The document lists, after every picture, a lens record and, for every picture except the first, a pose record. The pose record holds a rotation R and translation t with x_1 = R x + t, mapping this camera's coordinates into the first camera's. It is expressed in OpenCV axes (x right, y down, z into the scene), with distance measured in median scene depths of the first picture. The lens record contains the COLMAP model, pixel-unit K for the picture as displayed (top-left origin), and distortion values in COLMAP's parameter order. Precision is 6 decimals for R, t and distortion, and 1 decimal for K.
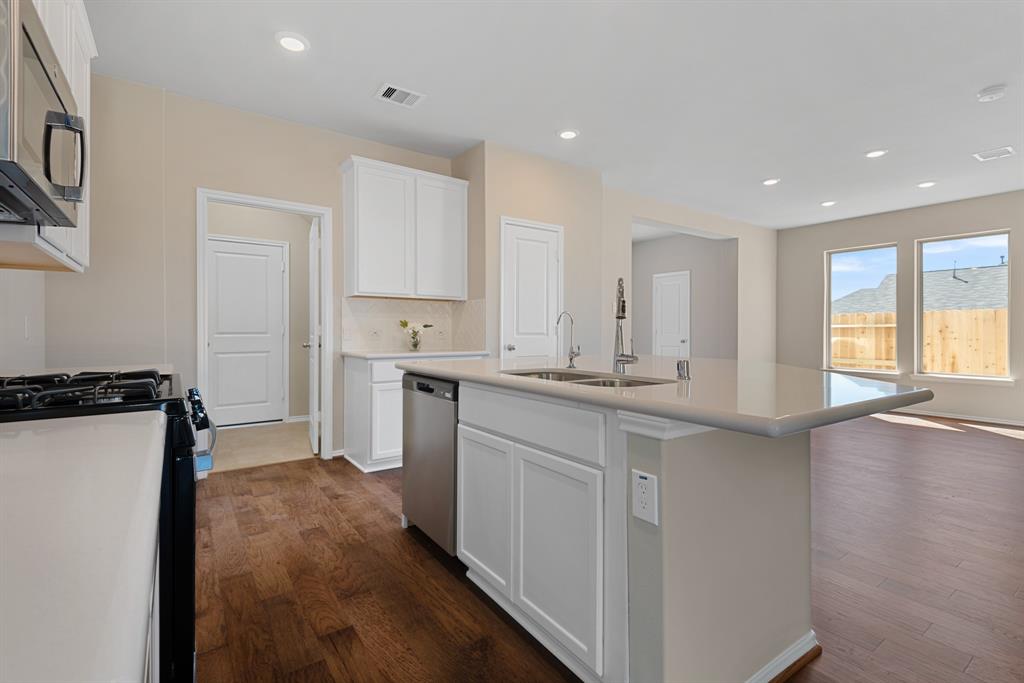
lens RADIAL K [[469.3, 0, 526.1], [0, 469.3, 332.6], [0, 0, 1]] dist [0.031718, -0.015921]
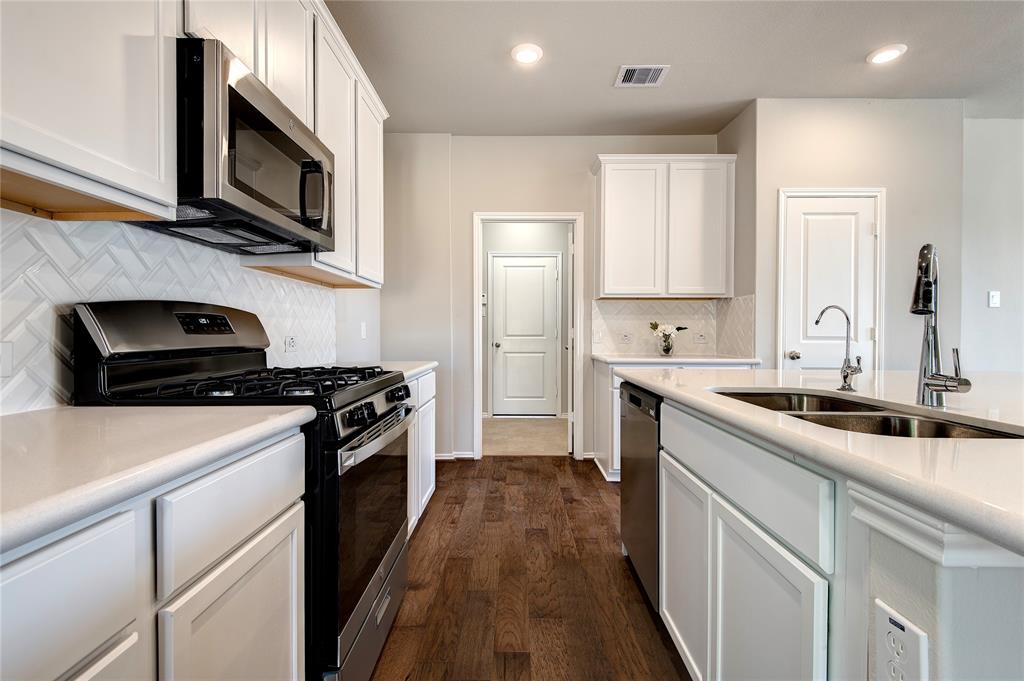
lens RADIAL K [[469.3, 0, 513.8], [0, 469.3, 333.9], [0, 0, 1]] dist [0.031718, -0.015921]
pose [[0.802029, 0.003901, -0.597272, 0.067969], [-0.005785, 0.999983, -0.001237, -0.000792], [0.597257, 0.004448, 0.802038, 0.103187]]
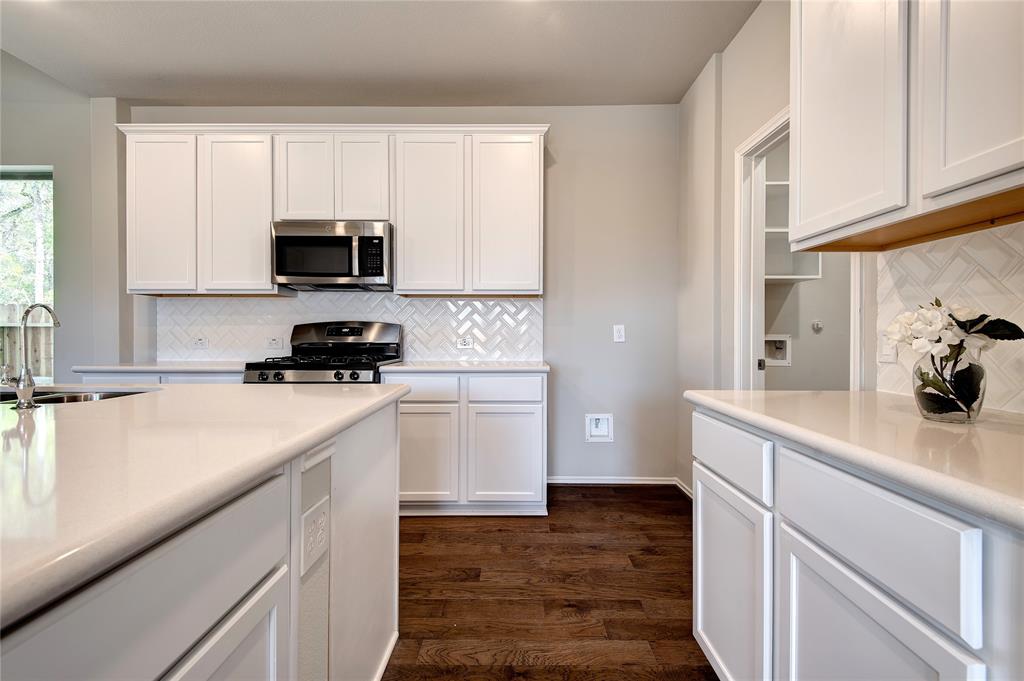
lens RADIAL K [[469.3, 0, 509.9], [0, 469.3, 335.7], [0, 0, 1]] dist [0.031718, -0.015921]
pose [[-0.609922, -0.000447, -0.792461, 0.107915], [-0.005734, 0.999976, 0.003850, -0.004953], [0.792440, 0.006893, -0.609910, 0.984926]]
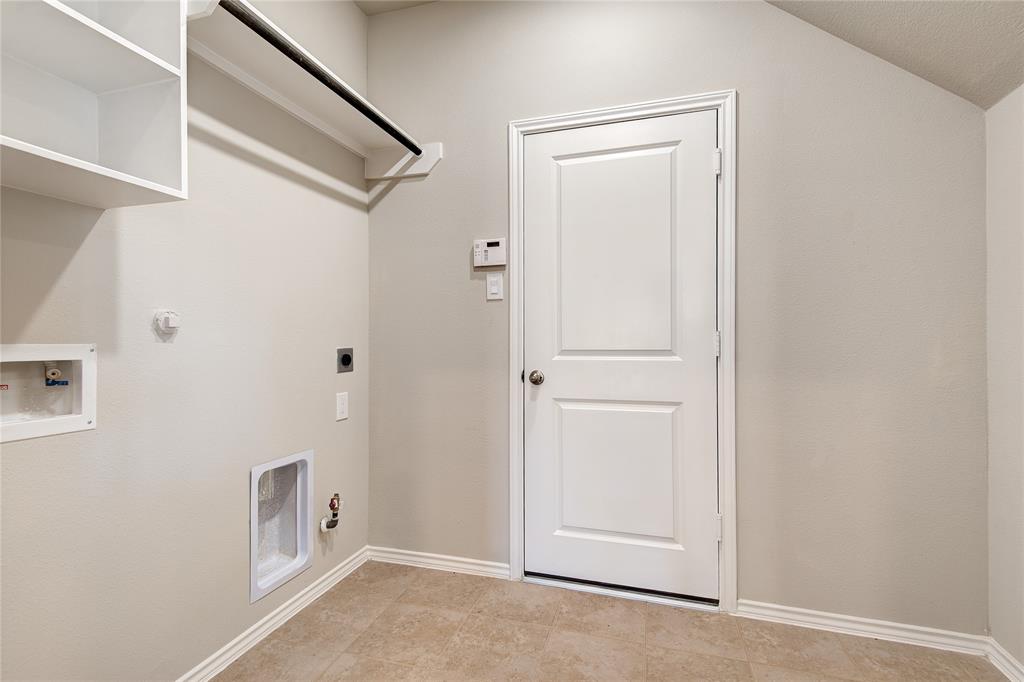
lens RADIAL K [[469.3, 0, 507.5], [0, 469.3, 338.1], [0, 0, 1]] dist [0.031718, -0.015921]
pose [[0.595984, 0.000414, -0.802996, -0.438840], [-0.005819, 0.999976, -0.003804, -0.010625], [0.802975, 0.006940, 0.595972, 0.899946]]
